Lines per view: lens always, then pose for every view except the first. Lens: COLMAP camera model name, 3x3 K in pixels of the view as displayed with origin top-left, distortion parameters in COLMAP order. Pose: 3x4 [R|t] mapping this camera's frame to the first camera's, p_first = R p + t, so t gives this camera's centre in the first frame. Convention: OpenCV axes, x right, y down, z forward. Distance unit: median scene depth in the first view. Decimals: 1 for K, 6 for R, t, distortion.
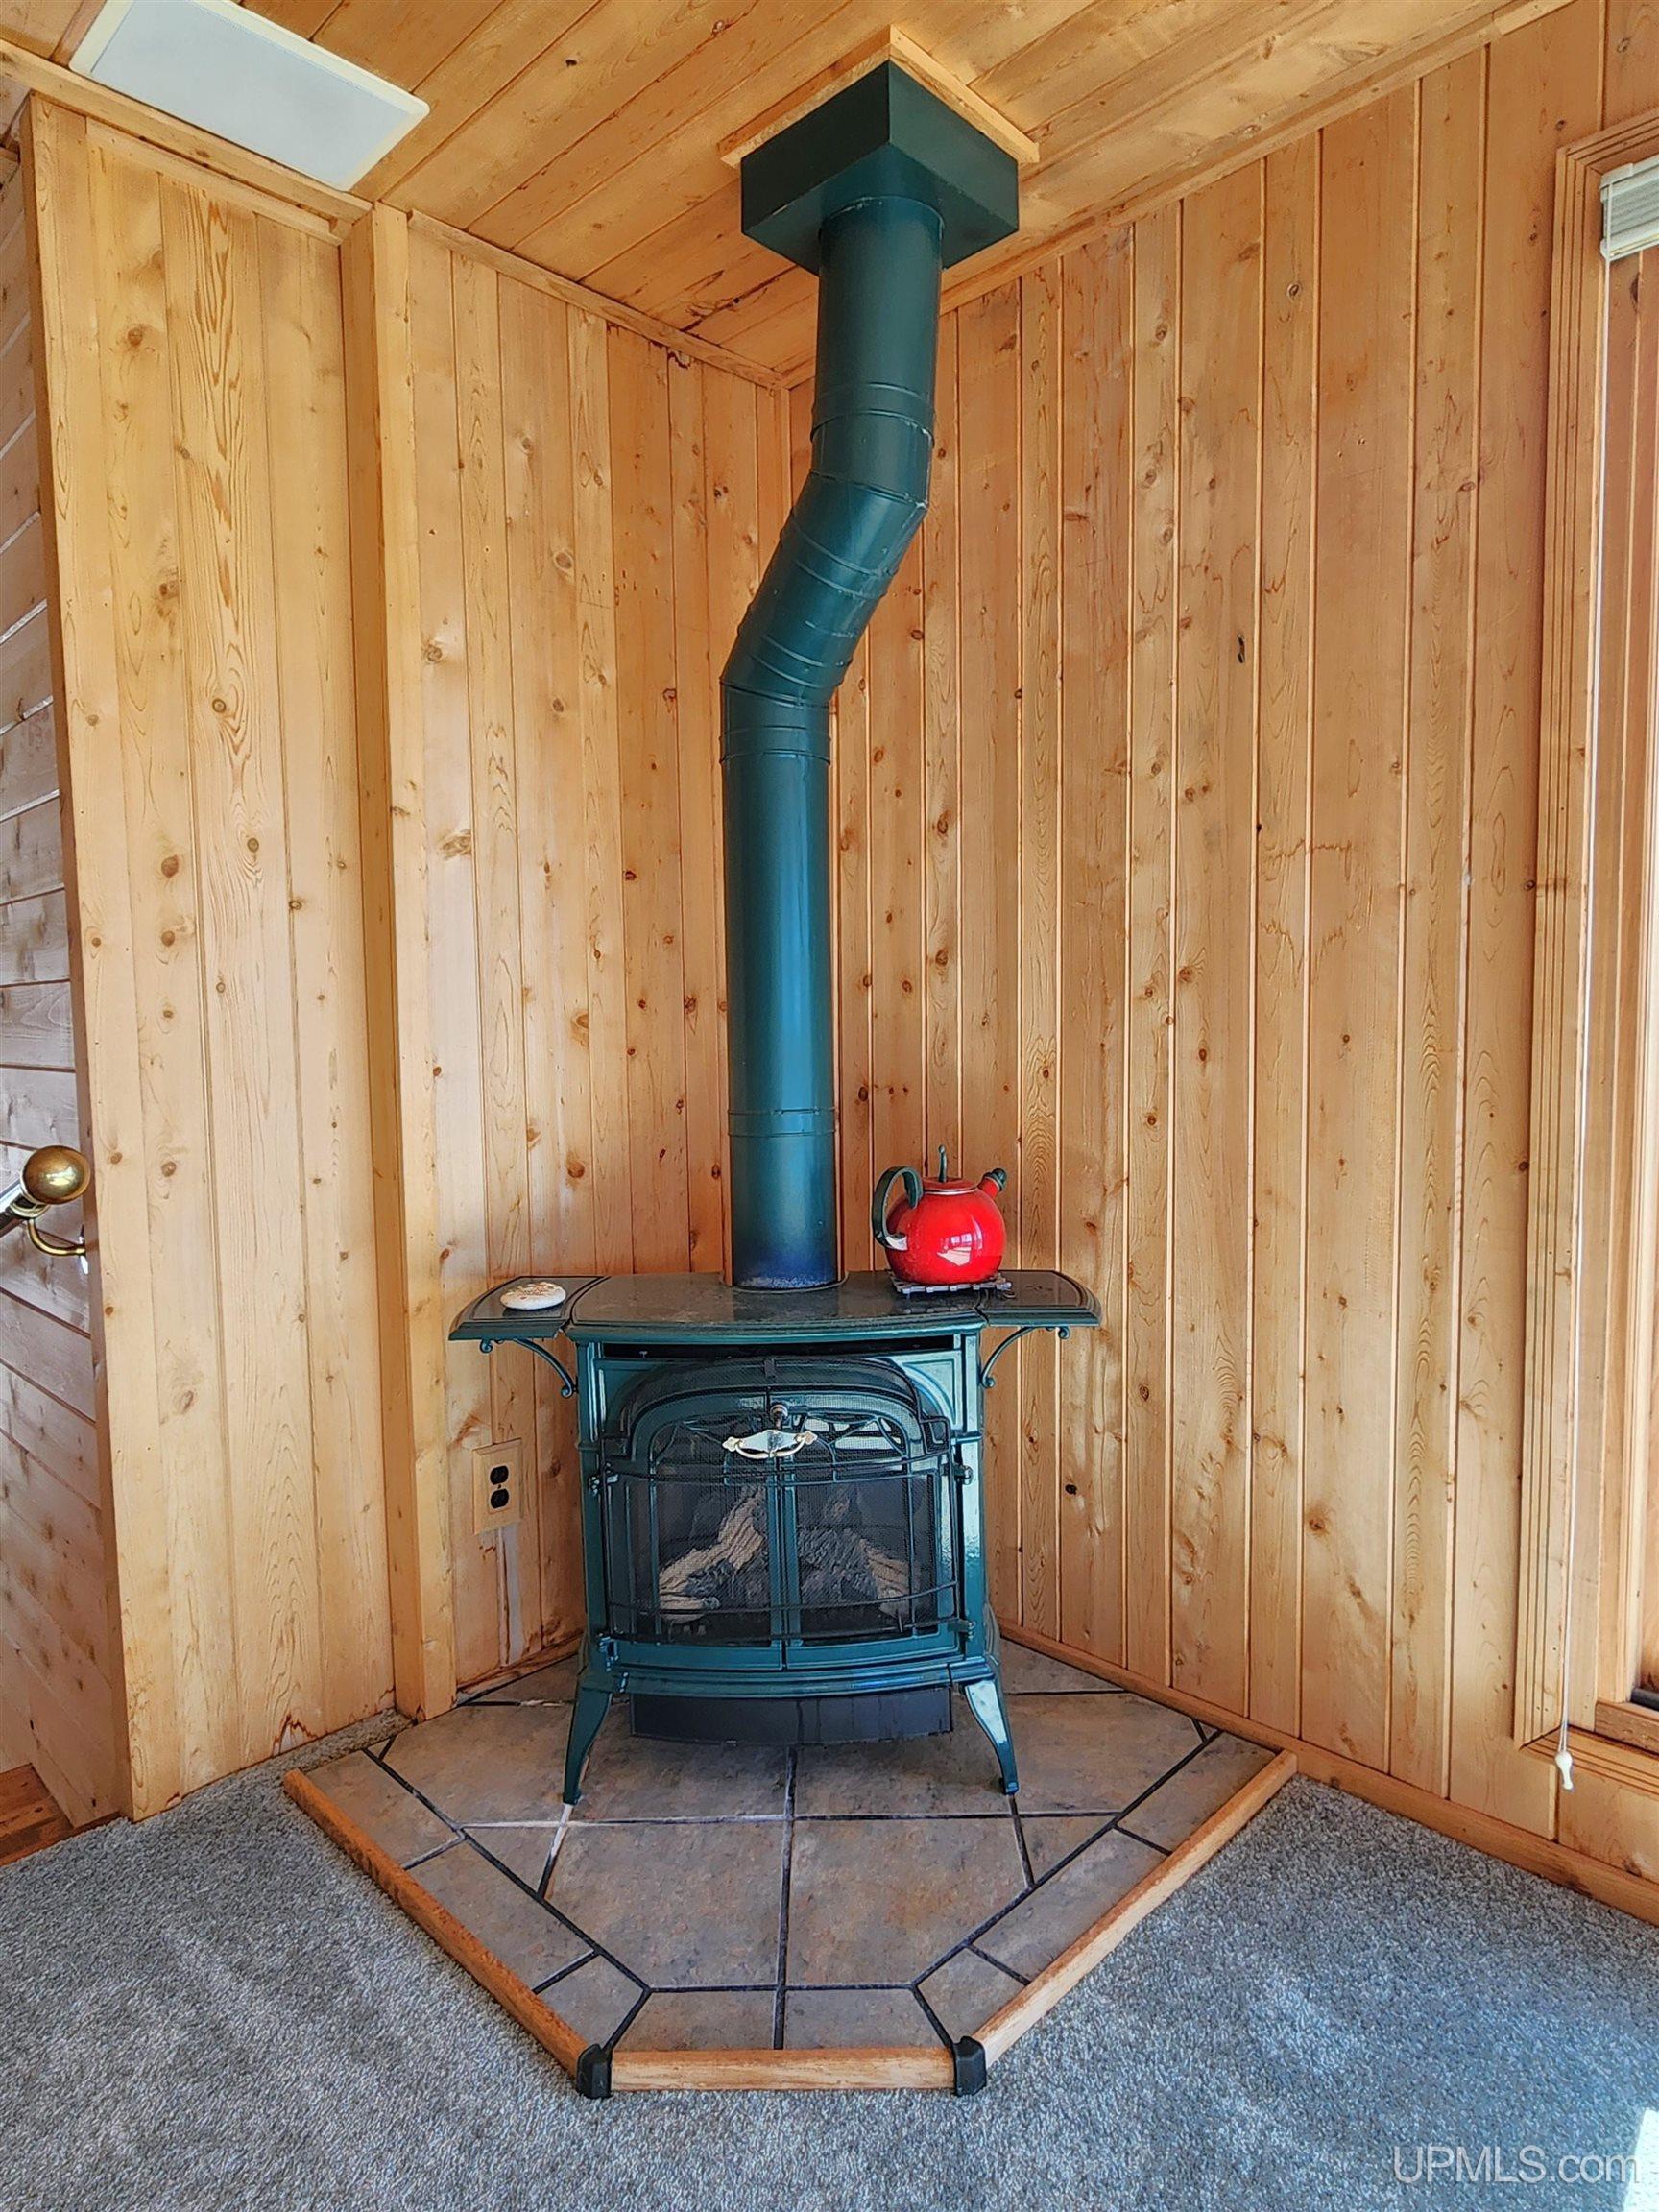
lens RADIAL K [[1323.3, 0, 829.4], [0, 1323.3, 1102.2], [0, 0, 1]] dist [0.007339, -0.000408]
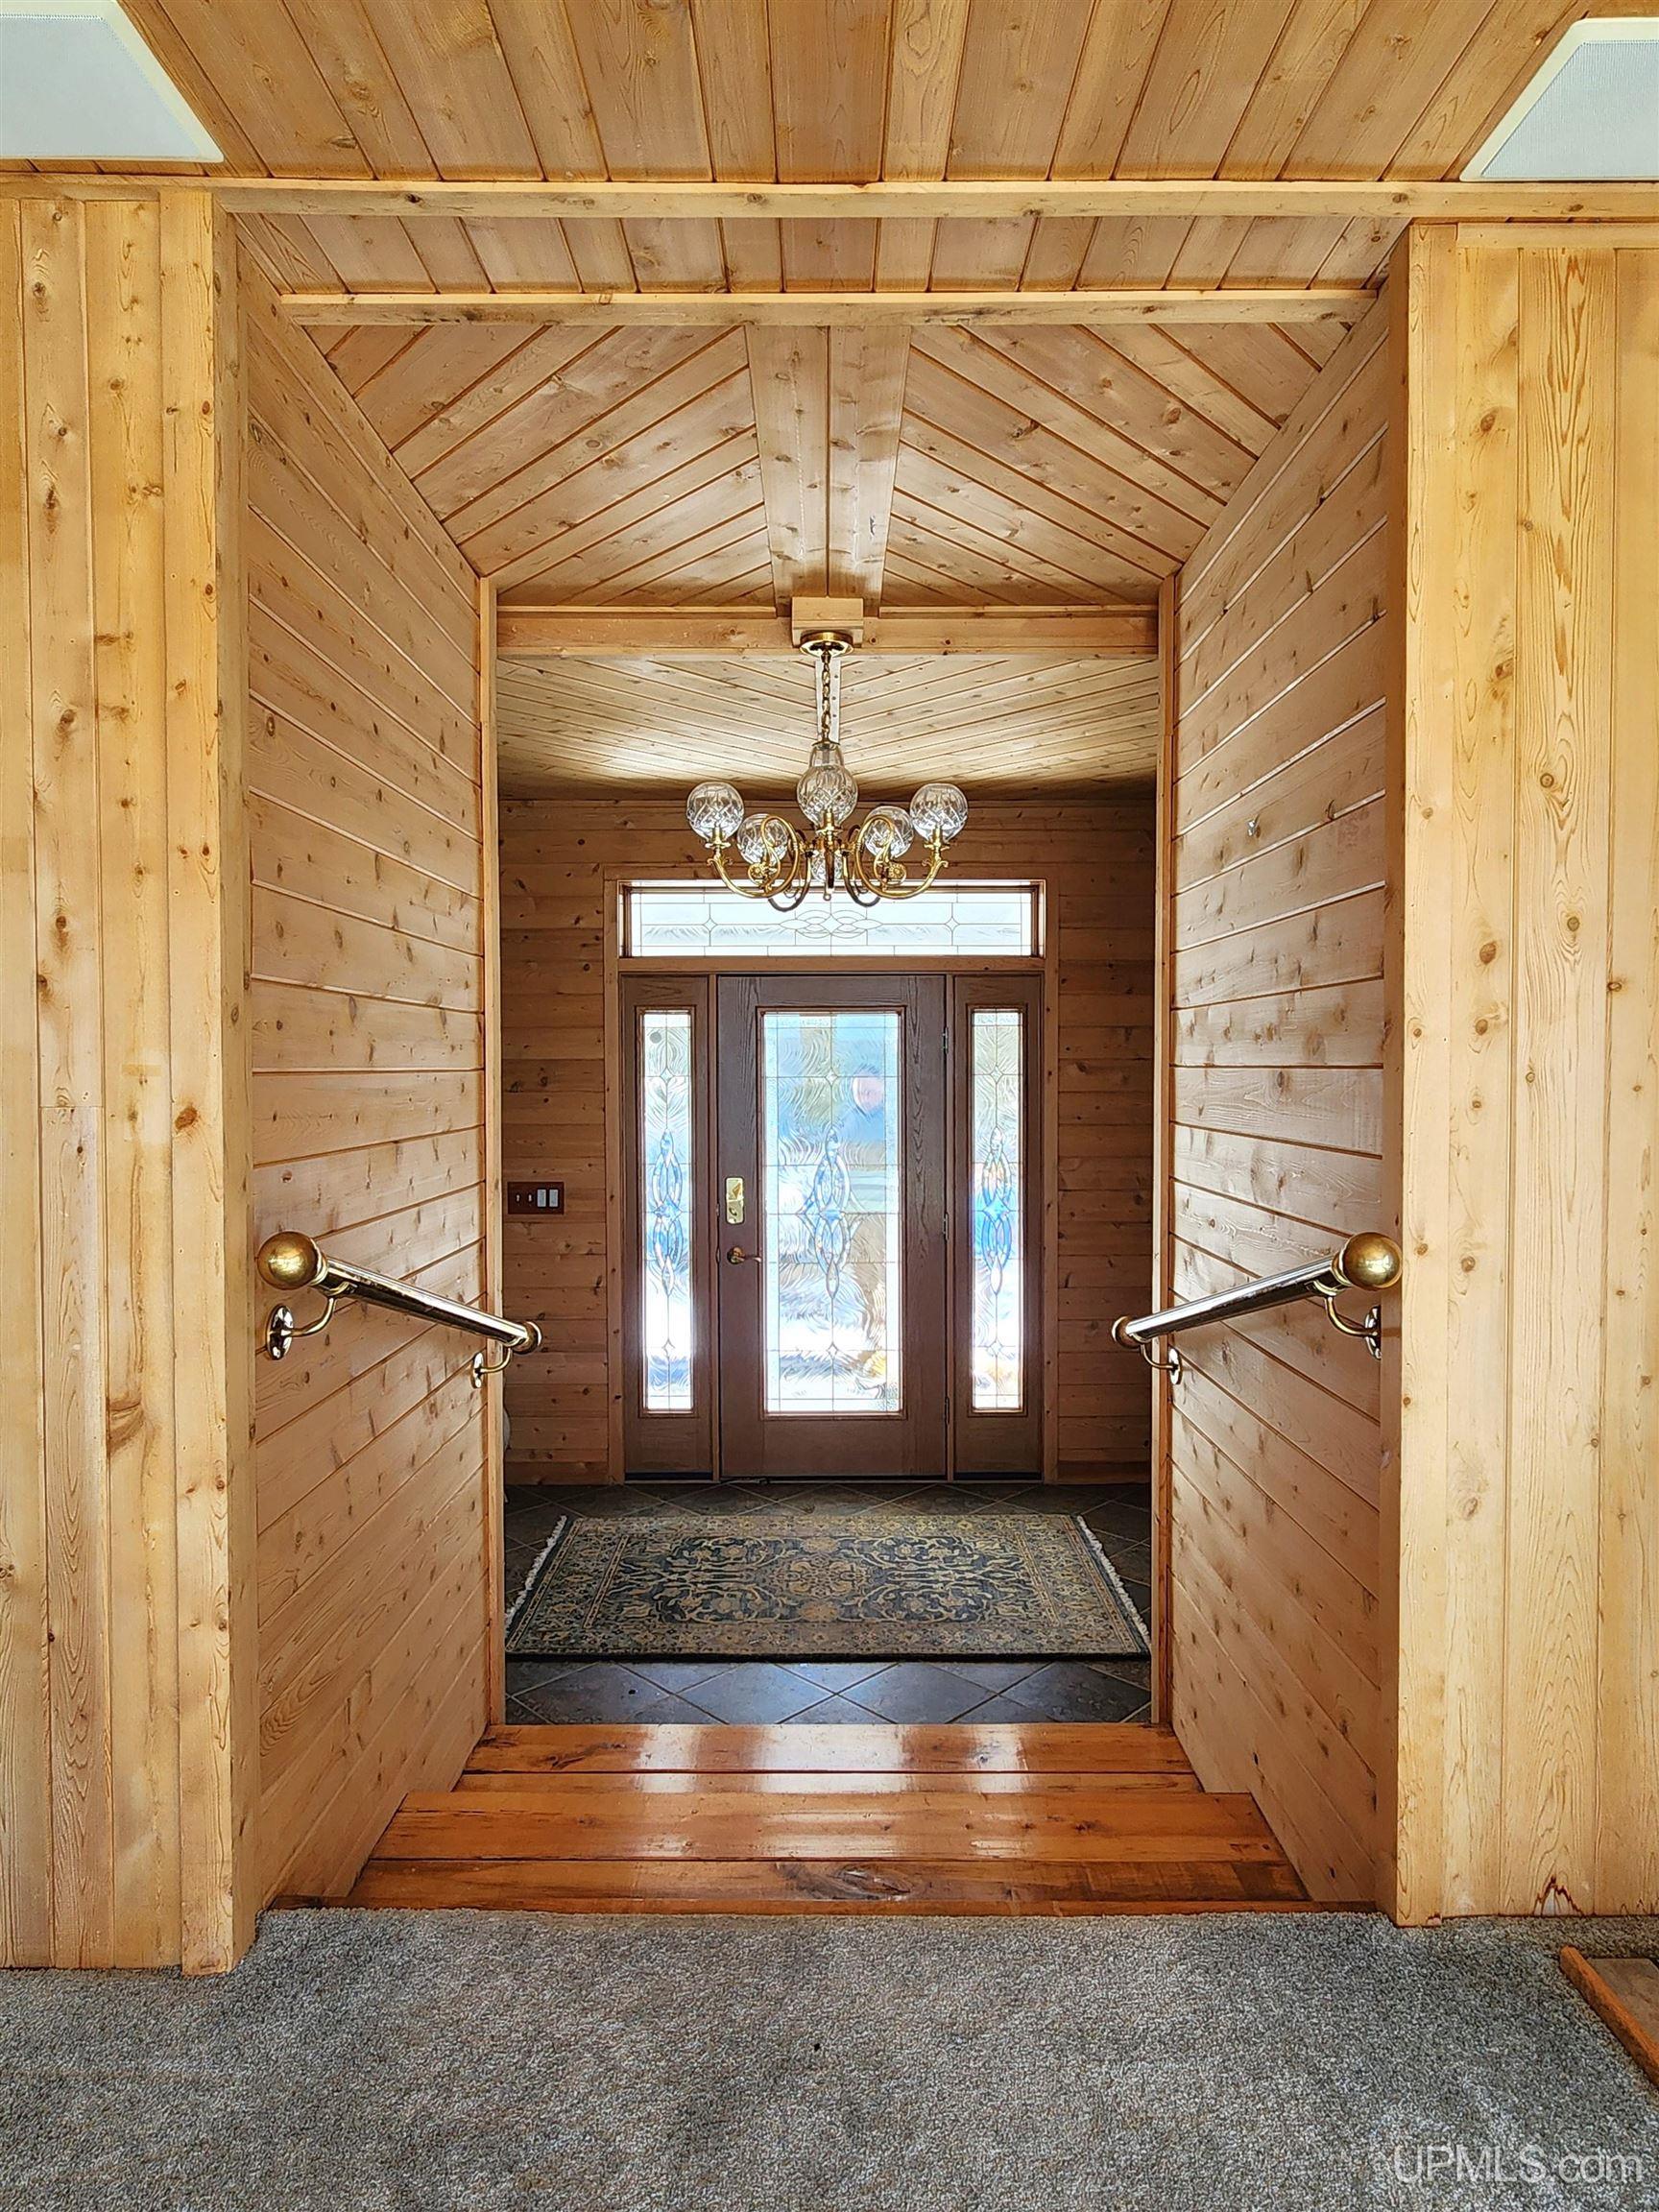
lens RADIAL K [[1323.3, 0, 833.8], [0, 1323.3, 1108.6], [0, 0, 1]] dist [0.007339, -0.000408]
pose [[0.705467, 0.038876, -0.707675, -0.140604], [-0.063594, 0.997939, -0.008574, -0.024758], [0.705884, 0.051053, 0.706486, -0.017311]]
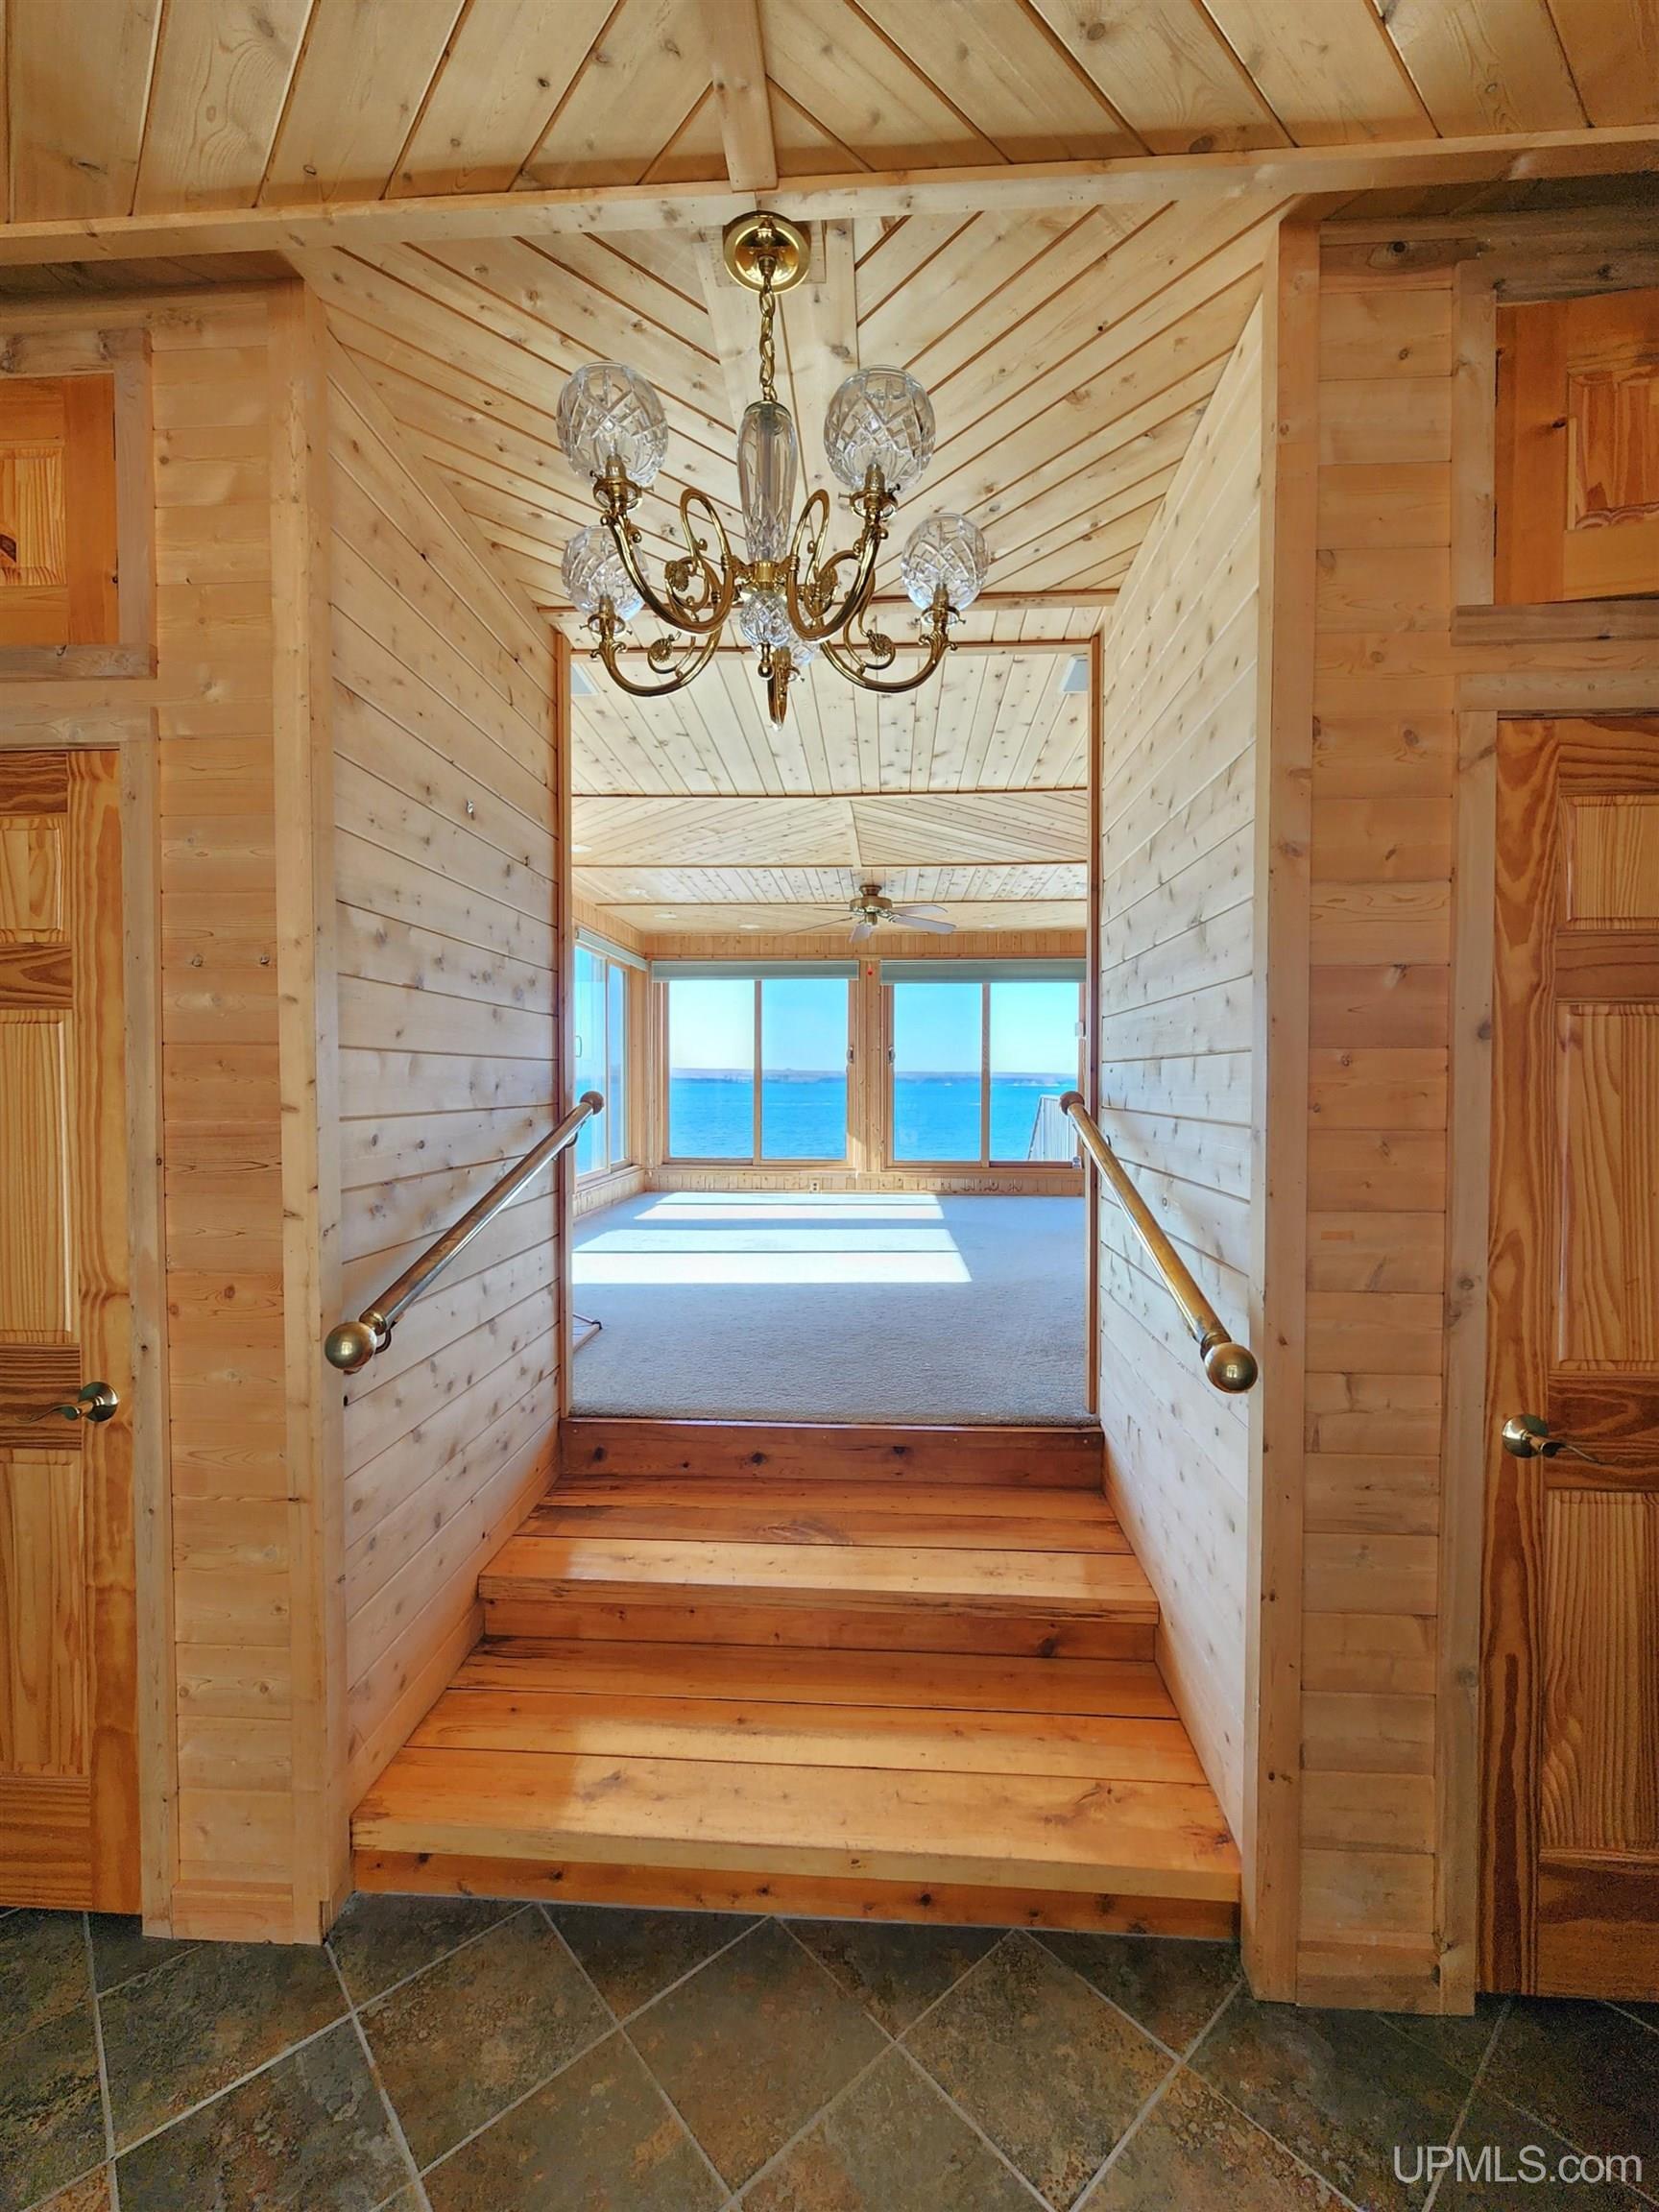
lens RADIAL K [[1323.3, 0, 824.1], [0, 1323.3, 1112.0], [0, 0, 1]] dist [0.007339, -0.000408]
pose [[-0.664376, 0.004693, 0.747384, -2.264614], [0.067240, 0.996301, 0.053515, -0.023316], [-0.744368, 0.085808, -0.662234, 1.945921]]
